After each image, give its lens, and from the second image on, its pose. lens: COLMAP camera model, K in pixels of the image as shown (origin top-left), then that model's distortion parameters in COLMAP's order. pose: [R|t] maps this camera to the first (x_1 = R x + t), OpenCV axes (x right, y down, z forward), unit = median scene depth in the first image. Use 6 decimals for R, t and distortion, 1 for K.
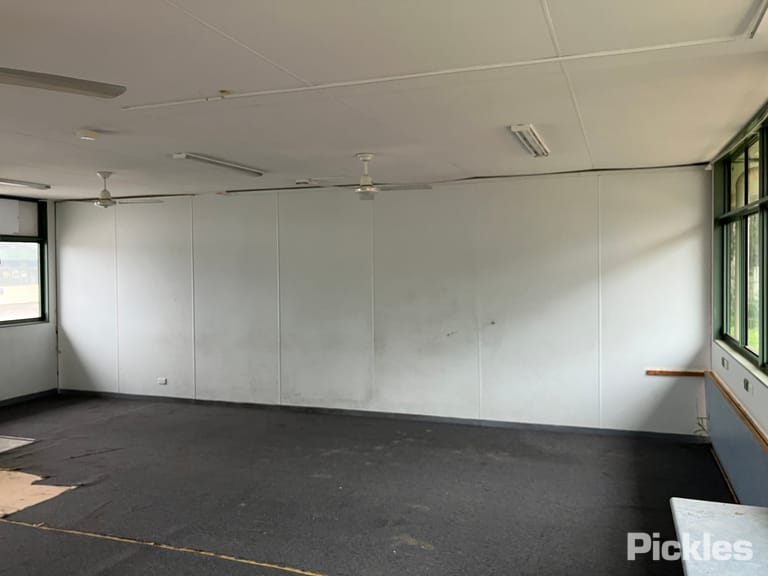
lens RADIAL K [[636.1, 0, 384.0], [0, 636.1, 288.0], [0, 0, 1]] dist [0.003600, -0.001605]
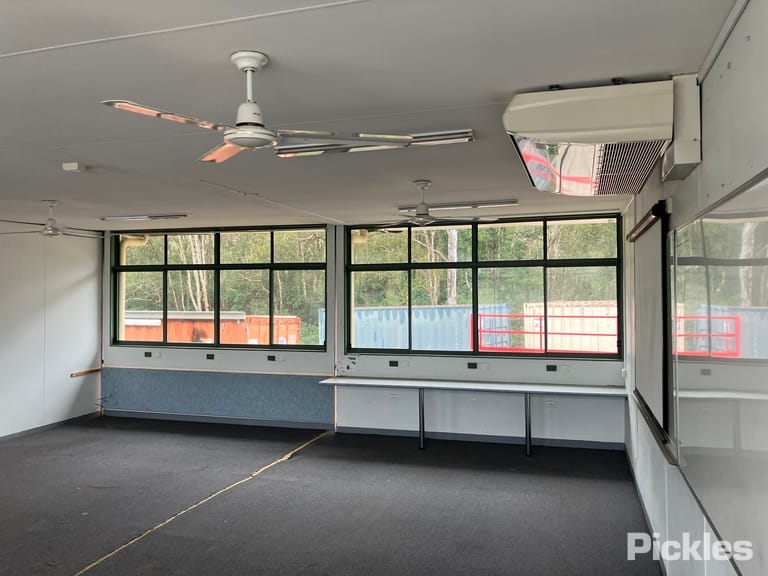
lens RADIAL K [[627.8, 0, 382.8], [0, 627.8, 274.1], [0, 0, 1]] dist [0.016187, -0.015675]
pose [[-0.049503, 0.033568, 0.998210, -1.034533], [0.043204, 0.998572, -0.031438, -0.016497], [-0.997839, 0.041571, -0.050882, 0.391965]]
